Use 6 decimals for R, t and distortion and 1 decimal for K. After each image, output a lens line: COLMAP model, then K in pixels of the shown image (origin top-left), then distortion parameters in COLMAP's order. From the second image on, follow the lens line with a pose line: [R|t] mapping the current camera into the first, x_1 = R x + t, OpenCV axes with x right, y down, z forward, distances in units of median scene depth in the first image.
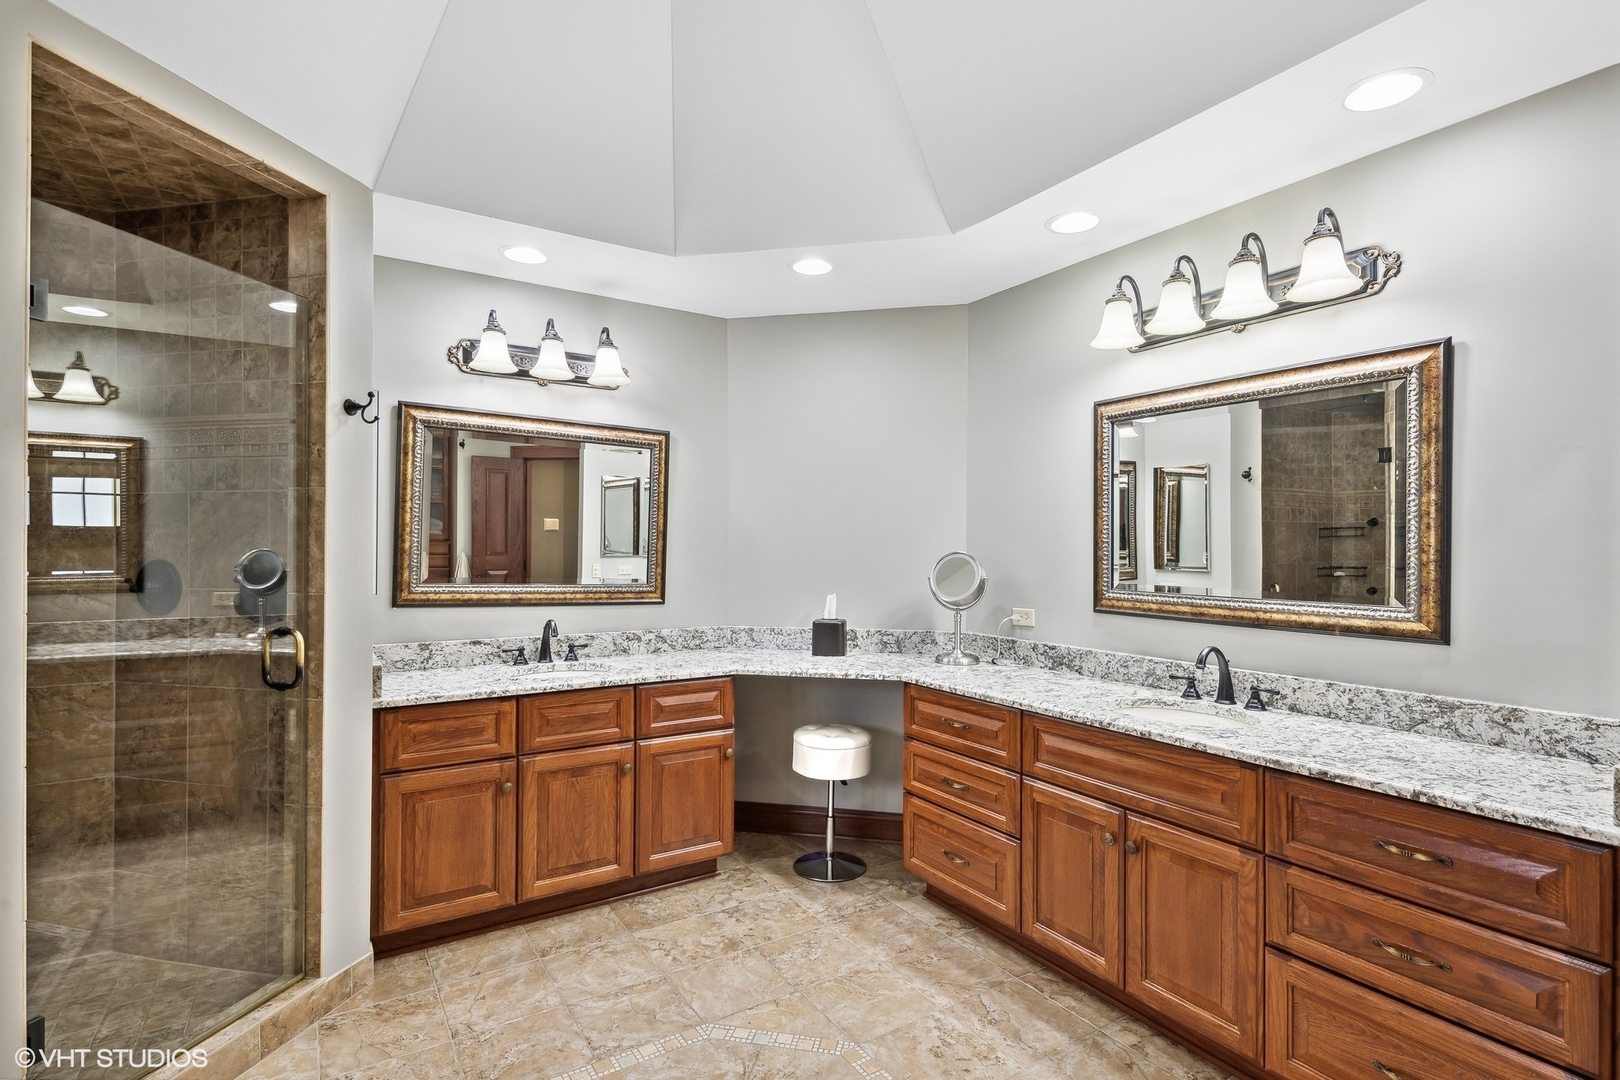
lens RADIAL K [[786.7, 0, 807.3], [0, 786.7, 545.2], [0, 0, 1]] dist [0.006404, -0.001714]
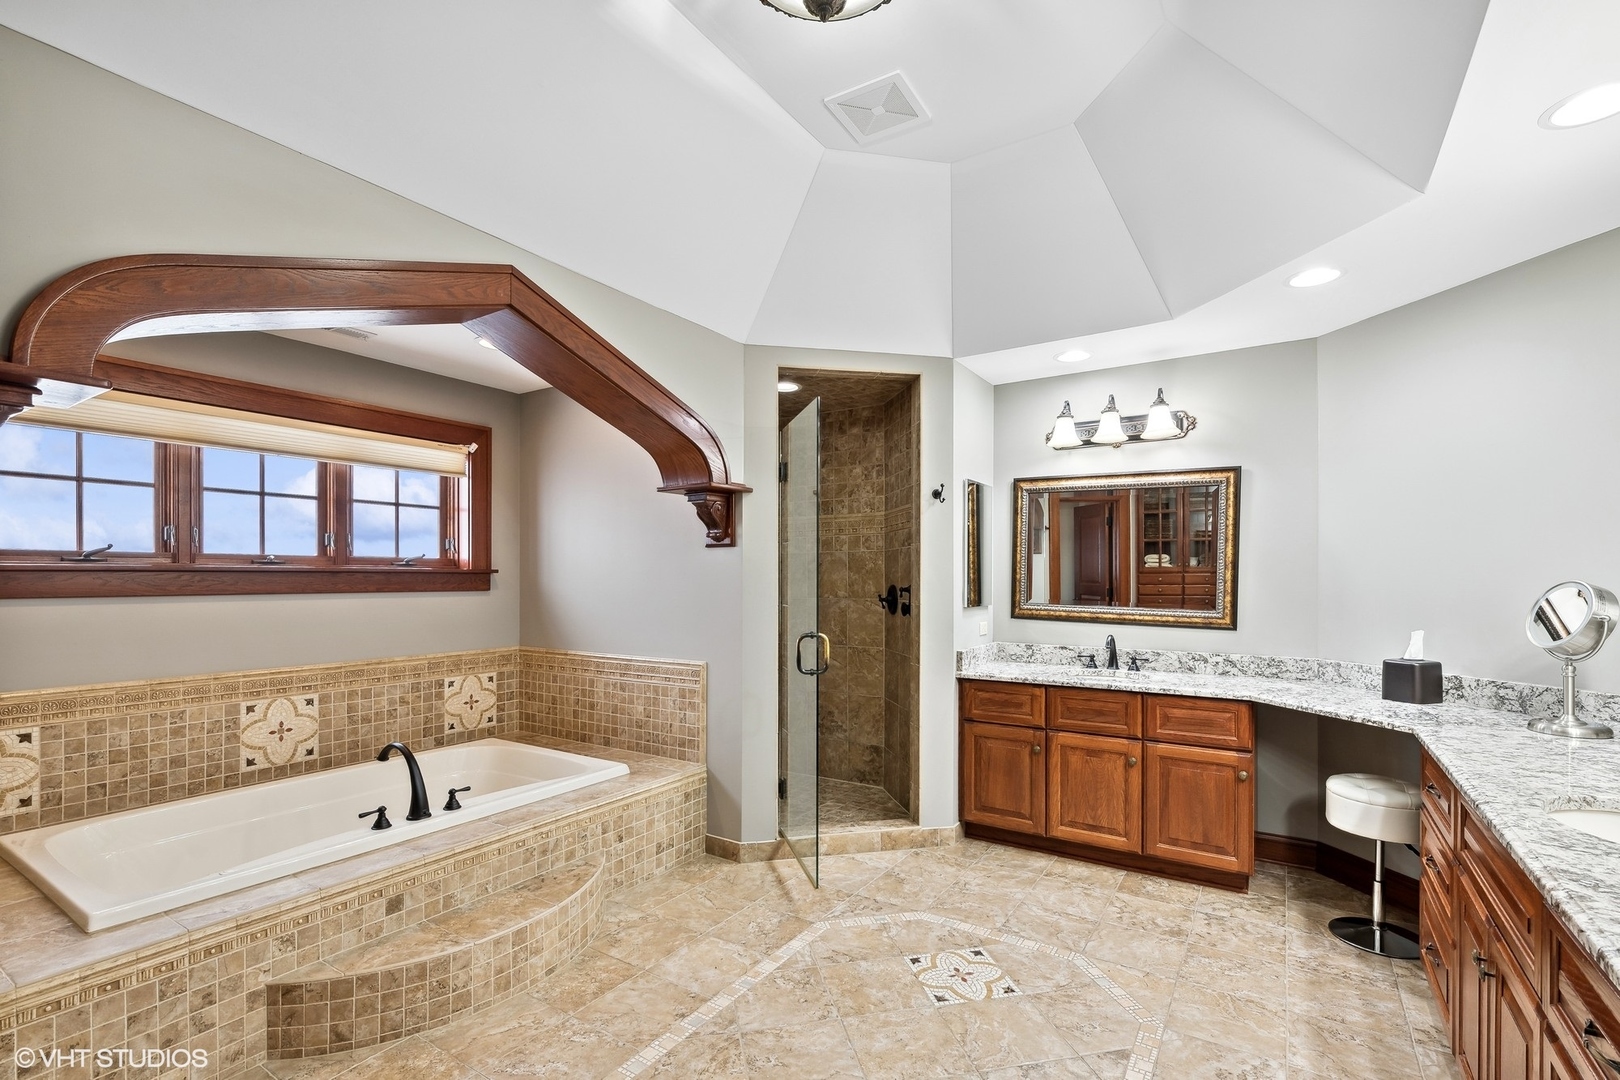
lens RADIAL K [[729.3, 0, 819.7], [0, 729.3, 576.3], [0, 0, 1]] dist [0.007336, -0.003814]
pose [[0.418868, -0.006305, -0.908025, 0.574630], [0.004491, 0.999978, -0.004871, 0.005399], [0.908036, -0.002038, 0.418887, 0.099940]]
